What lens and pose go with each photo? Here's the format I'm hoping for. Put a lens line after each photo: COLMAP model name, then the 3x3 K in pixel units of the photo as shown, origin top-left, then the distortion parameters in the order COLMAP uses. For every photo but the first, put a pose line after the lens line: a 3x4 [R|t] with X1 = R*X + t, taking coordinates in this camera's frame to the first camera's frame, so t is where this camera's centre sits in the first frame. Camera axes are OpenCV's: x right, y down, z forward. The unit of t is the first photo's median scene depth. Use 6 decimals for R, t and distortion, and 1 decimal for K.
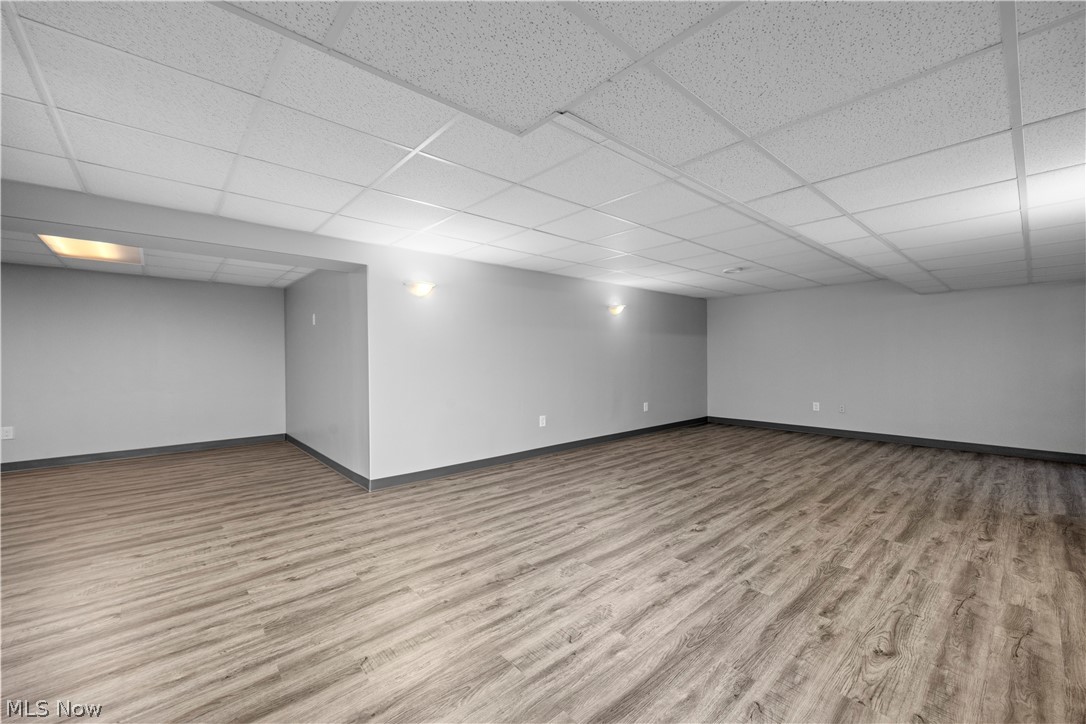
lens RADIAL K [[427.8, 0, 543.7], [0, 427.8, 361.4], [0, 0, 1]] dist [0.001218, -0.000411]
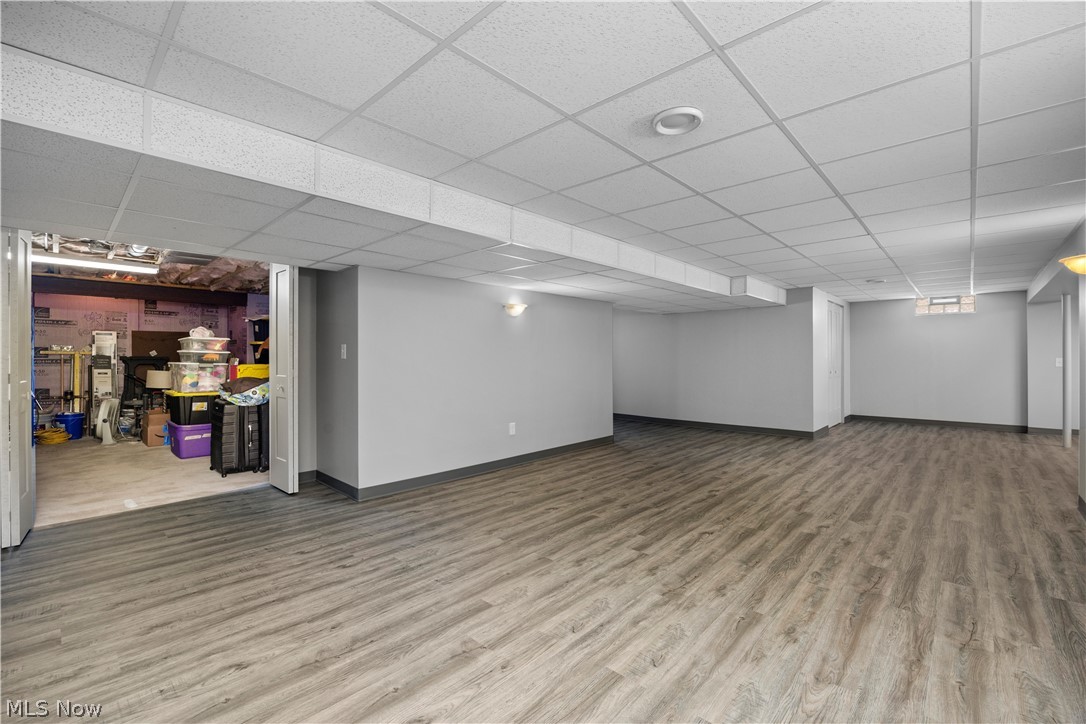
lens RADIAL K [[468.0, 0, 546.1], [0, 468.0, 361.4], [0, 0, 1]] dist [-0.020332, 0.000584]
pose [[-0.994270, 0.012427, -0.106172, 0.936927], [0.010484, 0.999767, 0.018845, -0.028713], [0.106382, 0.017624, -0.994169, 2.170257]]
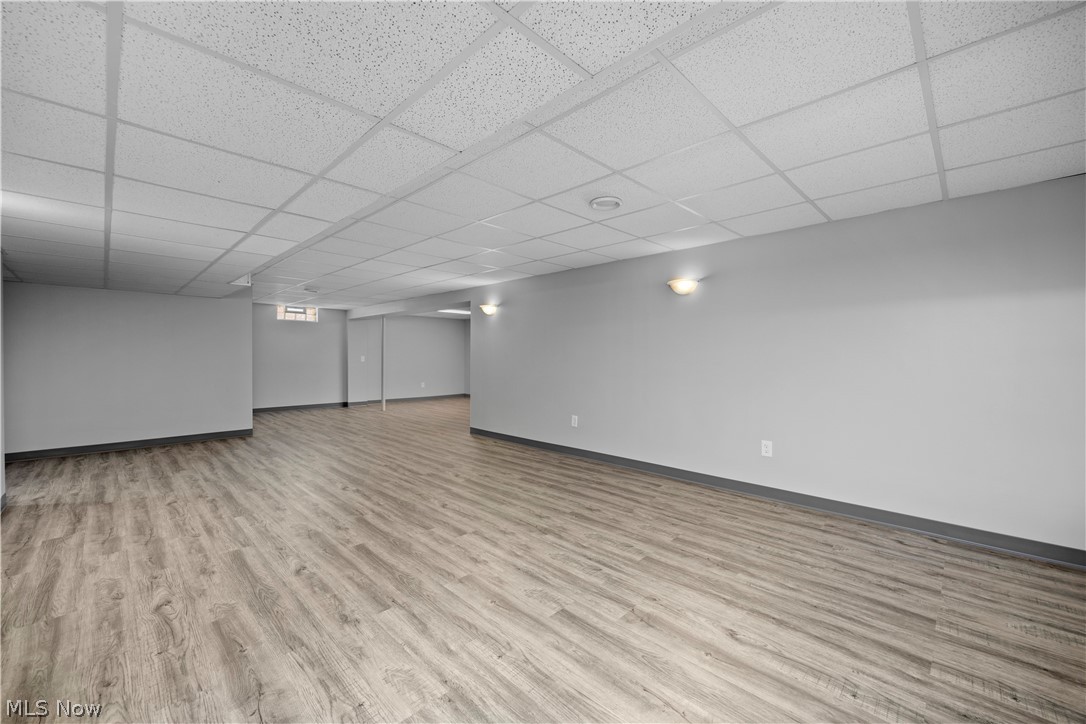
lens RADIAL K [[427.8, 0, 543.7], [0, 427.8, 361.4], [0, 0, 1]] dist [0.001218, -0.000411]
pose [[0.081937, 0.021975, -0.996395, 1.572699], [-0.015587, 0.999663, 0.020765, -0.026529], [0.996516, 0.013830, 0.082252, 1.378312]]
